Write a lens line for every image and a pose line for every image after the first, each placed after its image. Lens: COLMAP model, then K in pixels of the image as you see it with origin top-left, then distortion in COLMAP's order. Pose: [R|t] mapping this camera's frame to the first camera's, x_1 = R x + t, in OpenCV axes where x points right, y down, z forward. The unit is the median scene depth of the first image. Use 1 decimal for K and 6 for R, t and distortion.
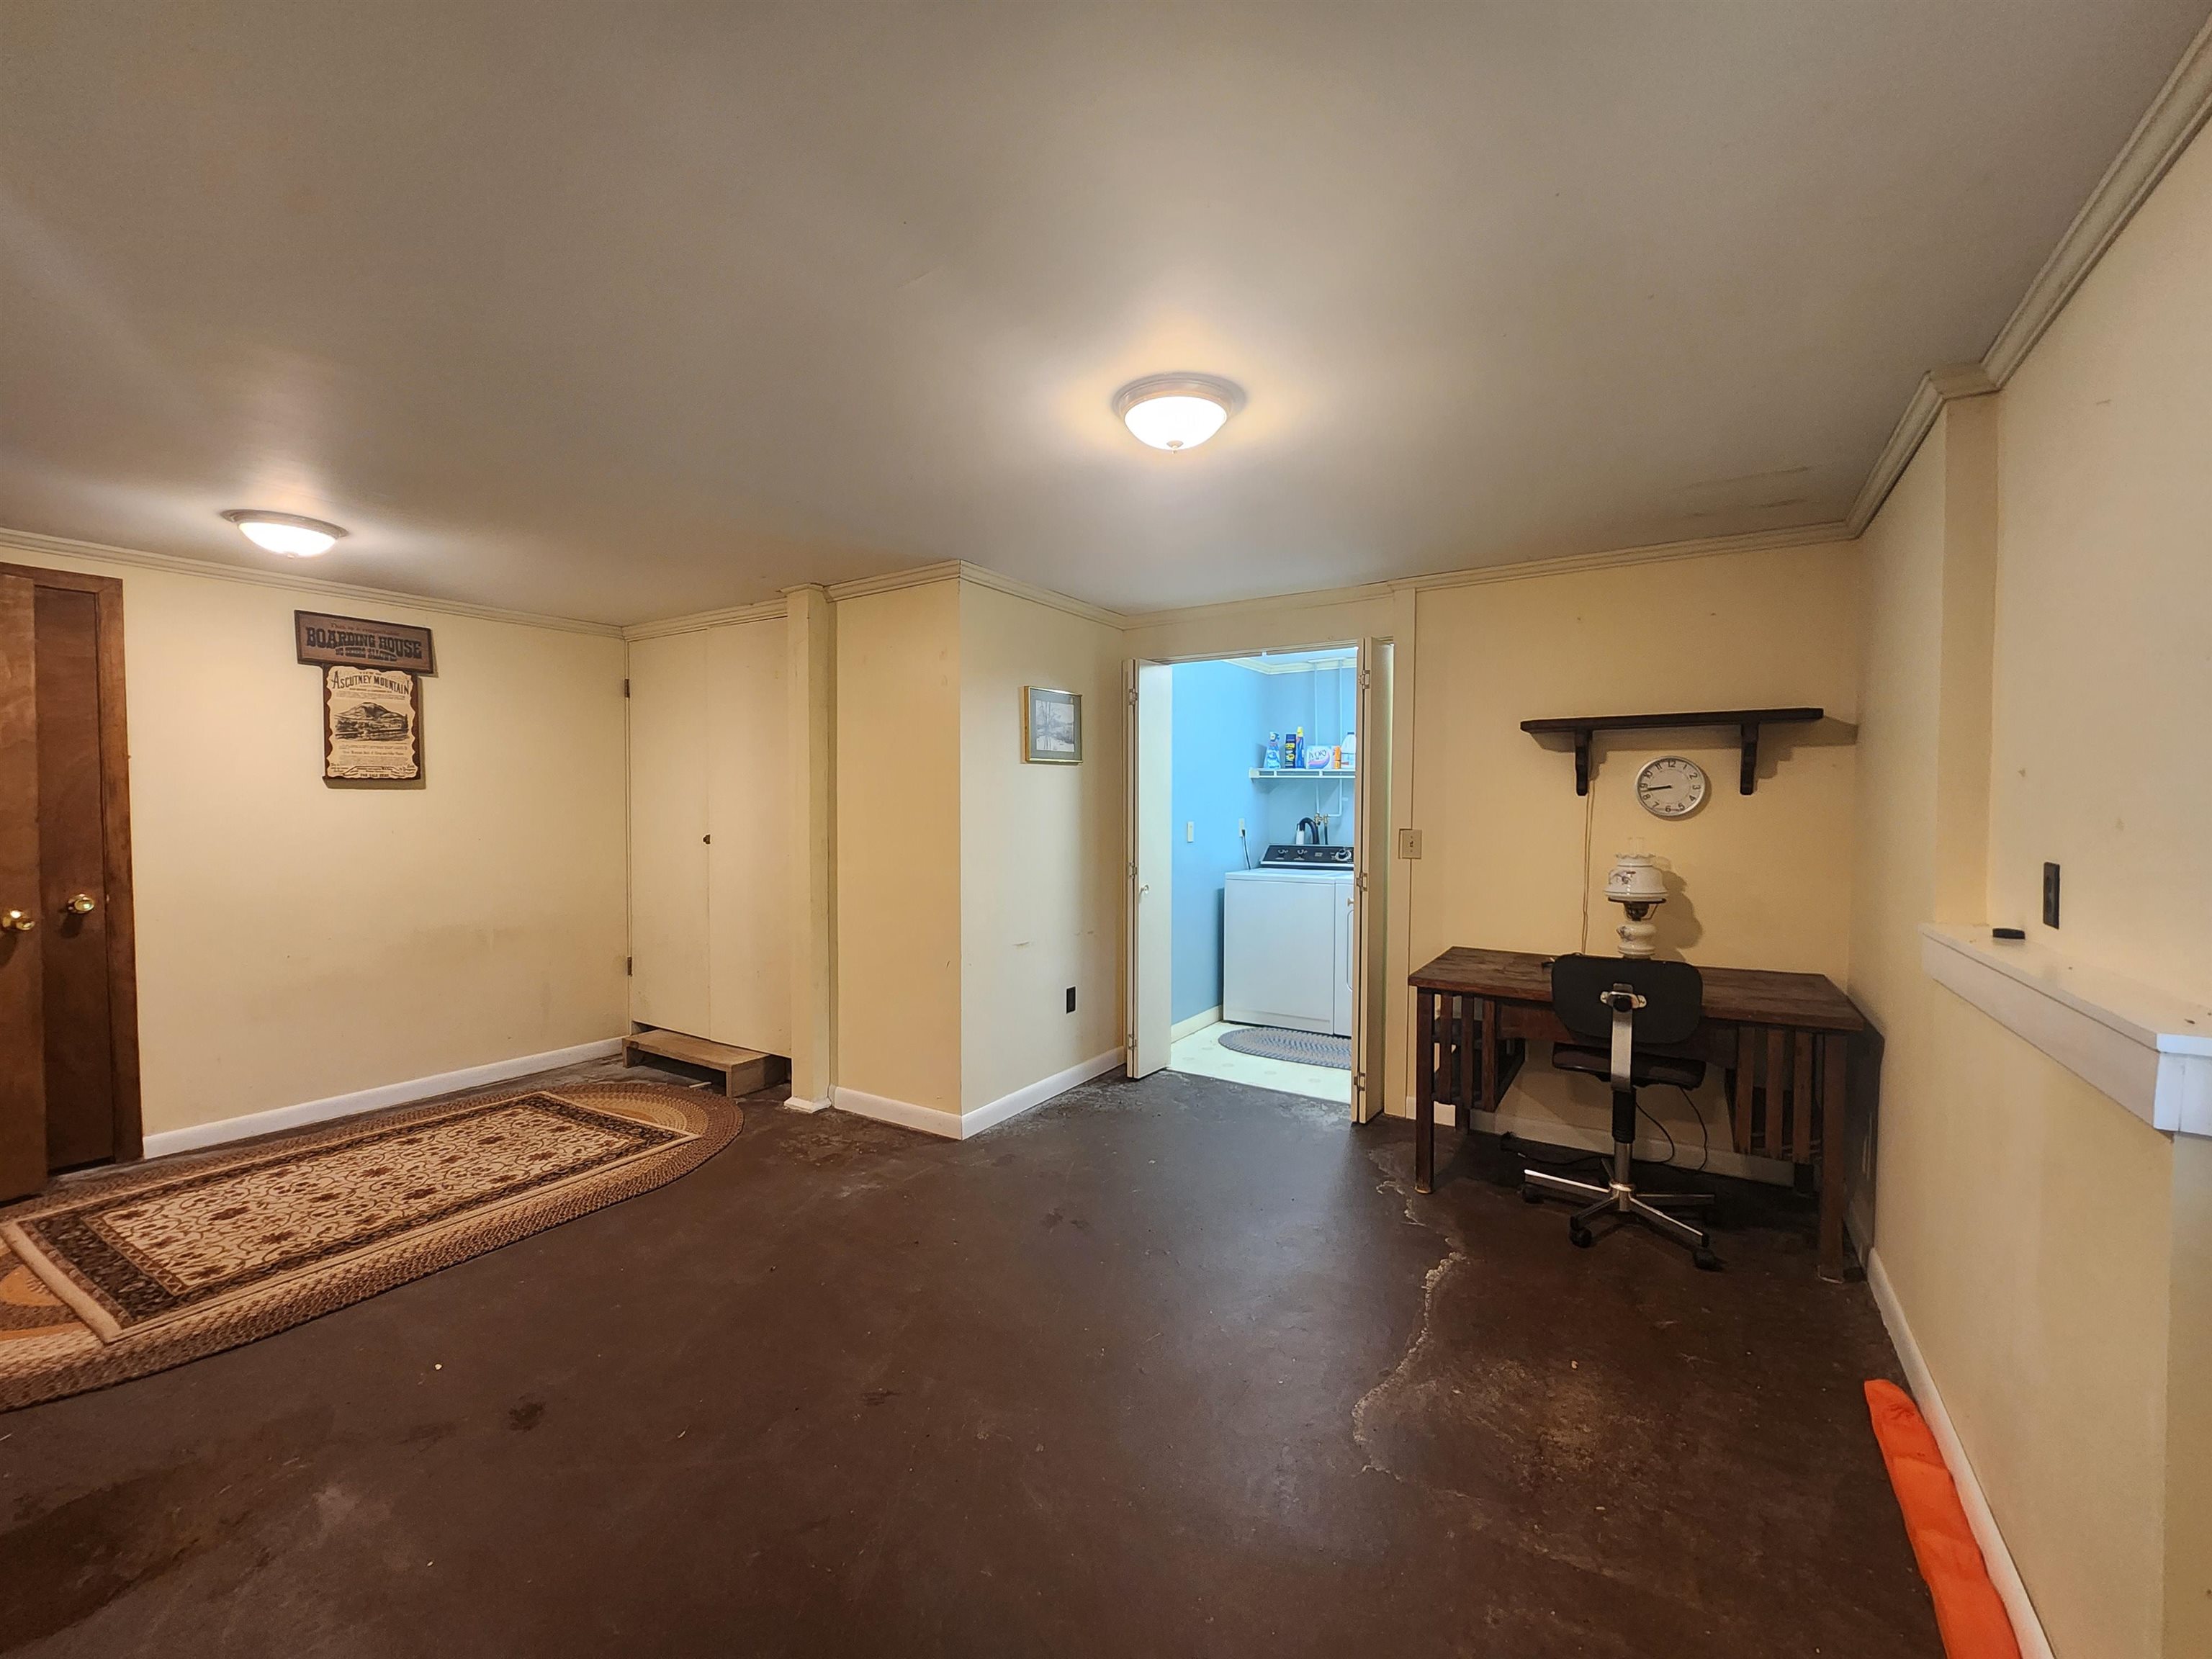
lens RADIAL K [[912.5, 0, 1109.1], [0, 912.5, 829.4], [0, 0, 1]] dist [0.002007, -0.001717]
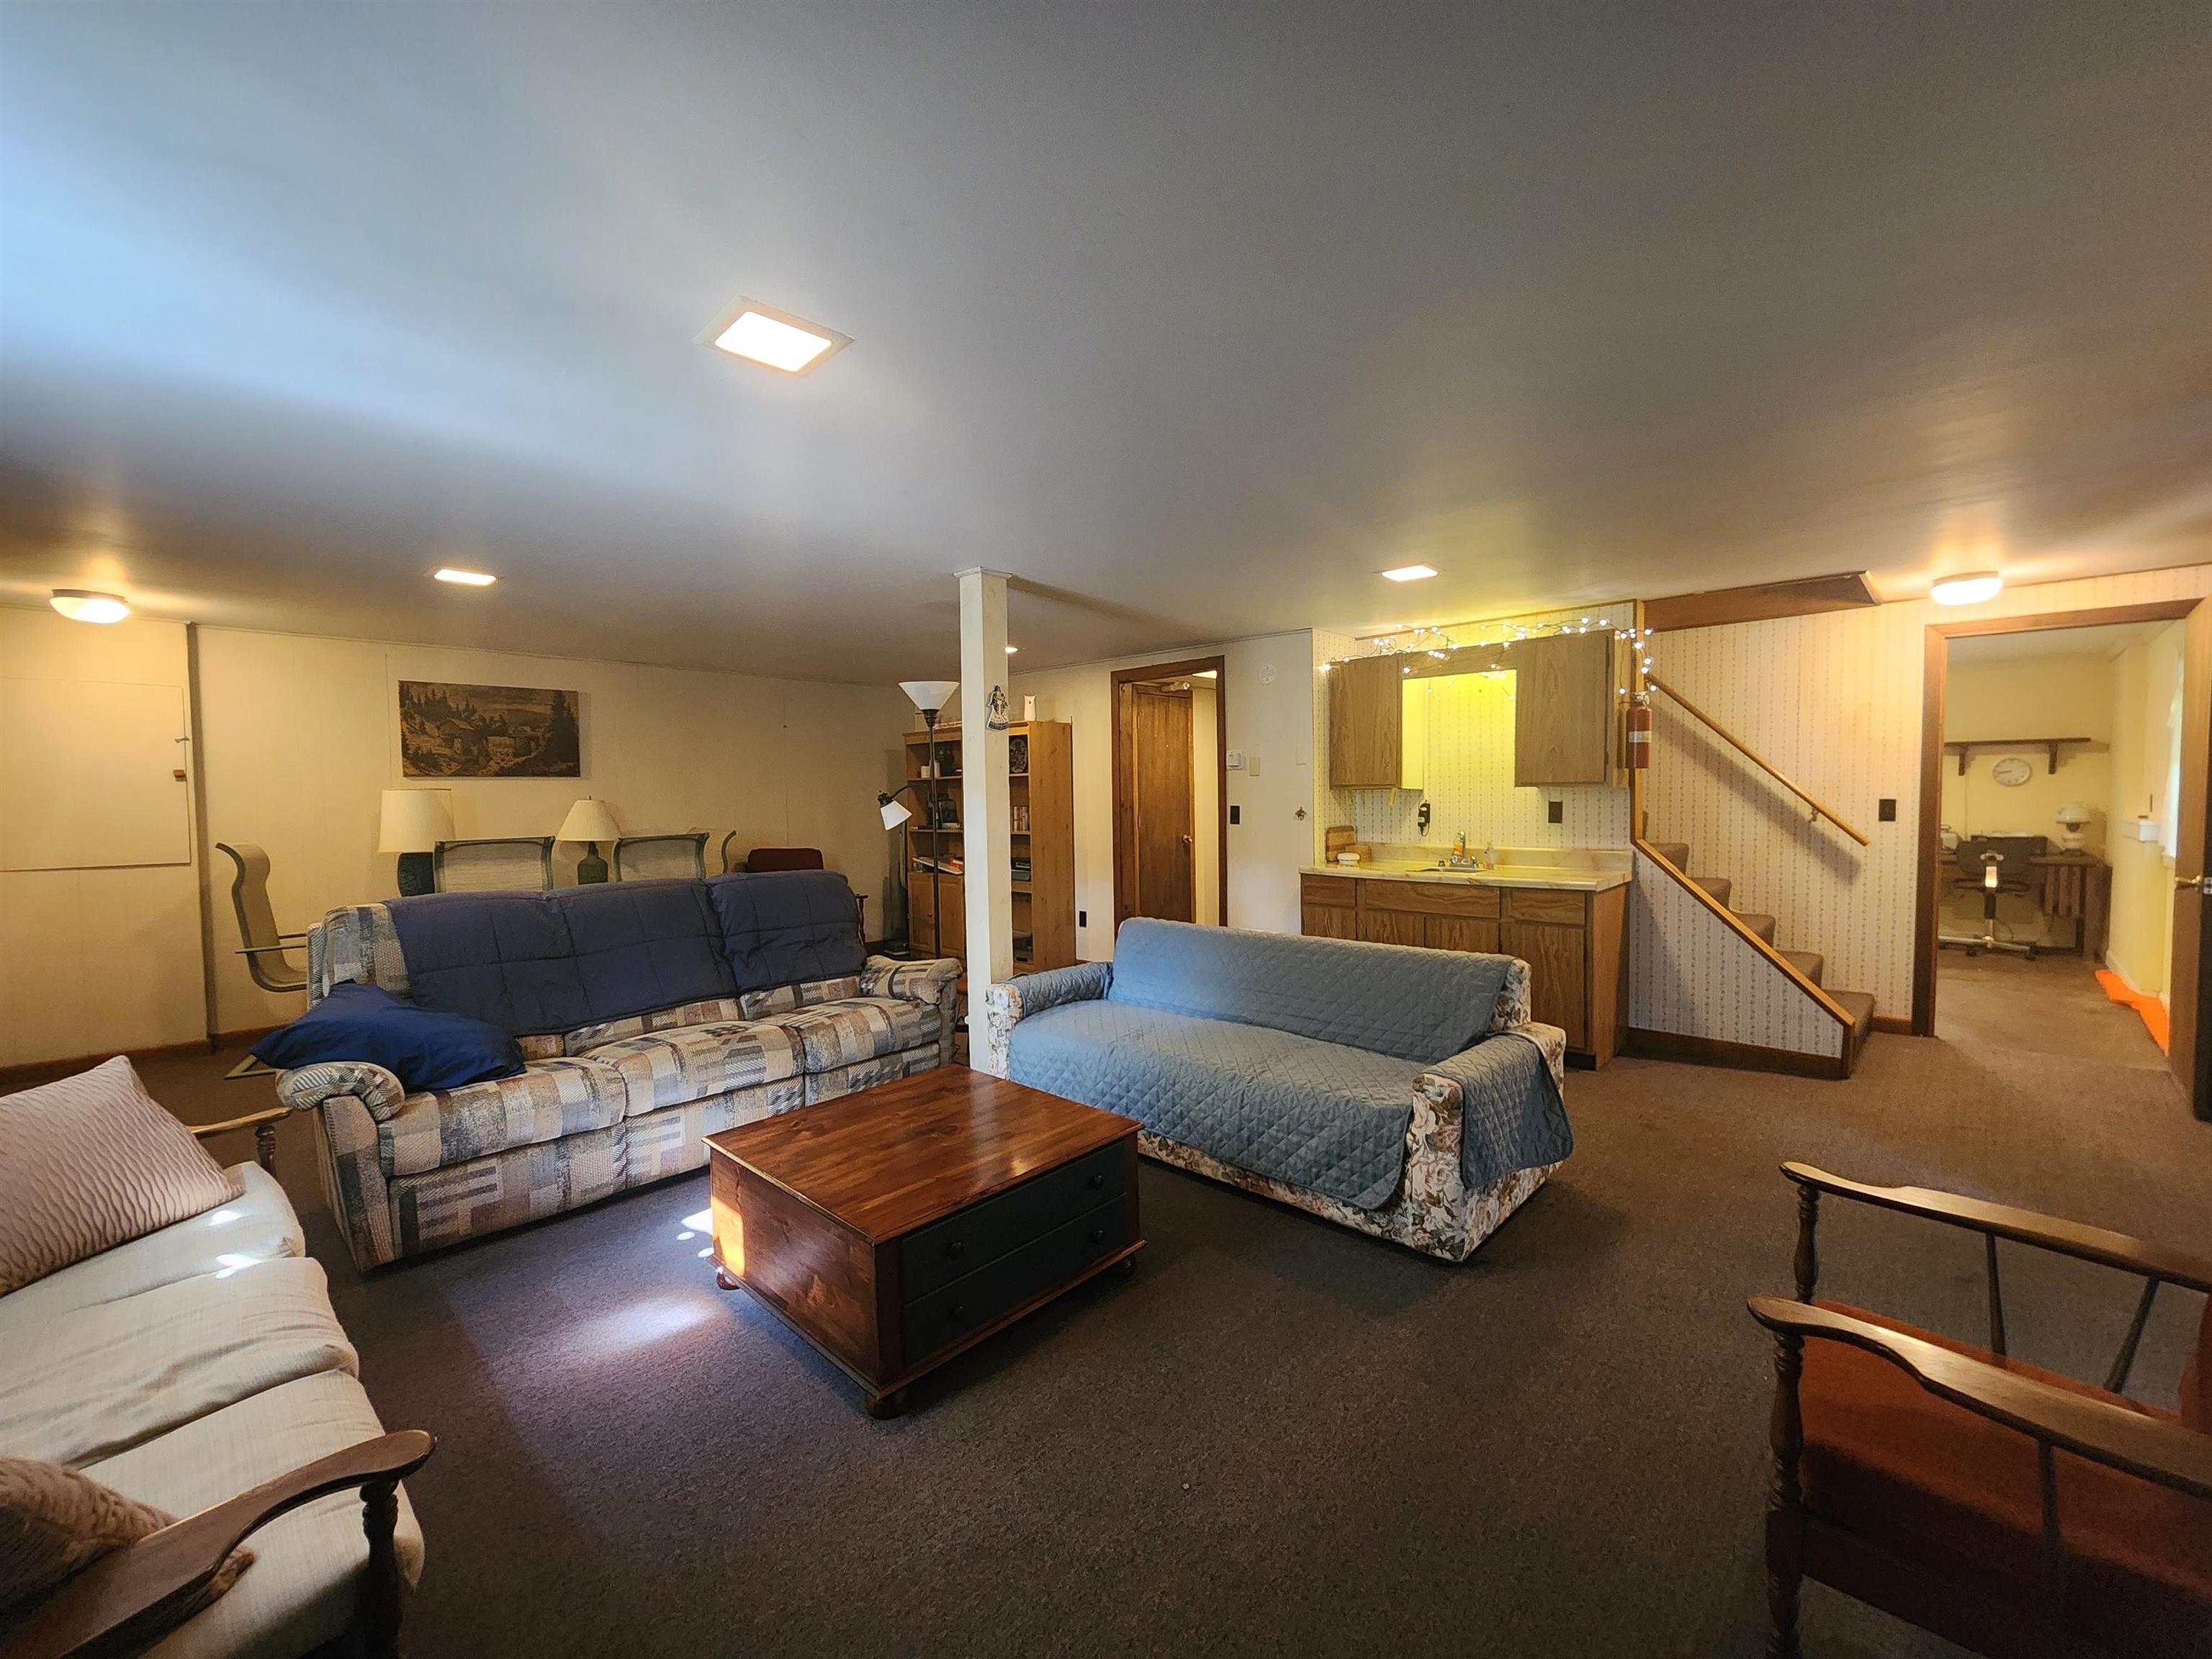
lens RADIAL K [[912.5, 0, 1107.5], [0, 912.5, 831.0], [0, 0, 1]] dist [0.002007, -0.001717]
pose [[0.981530, 0.002495, -0.191294, -1.290259], [0.000045, 0.999912, 0.013270, 0.079665], [0.191310, -0.013034, 0.981443, -1.847988]]
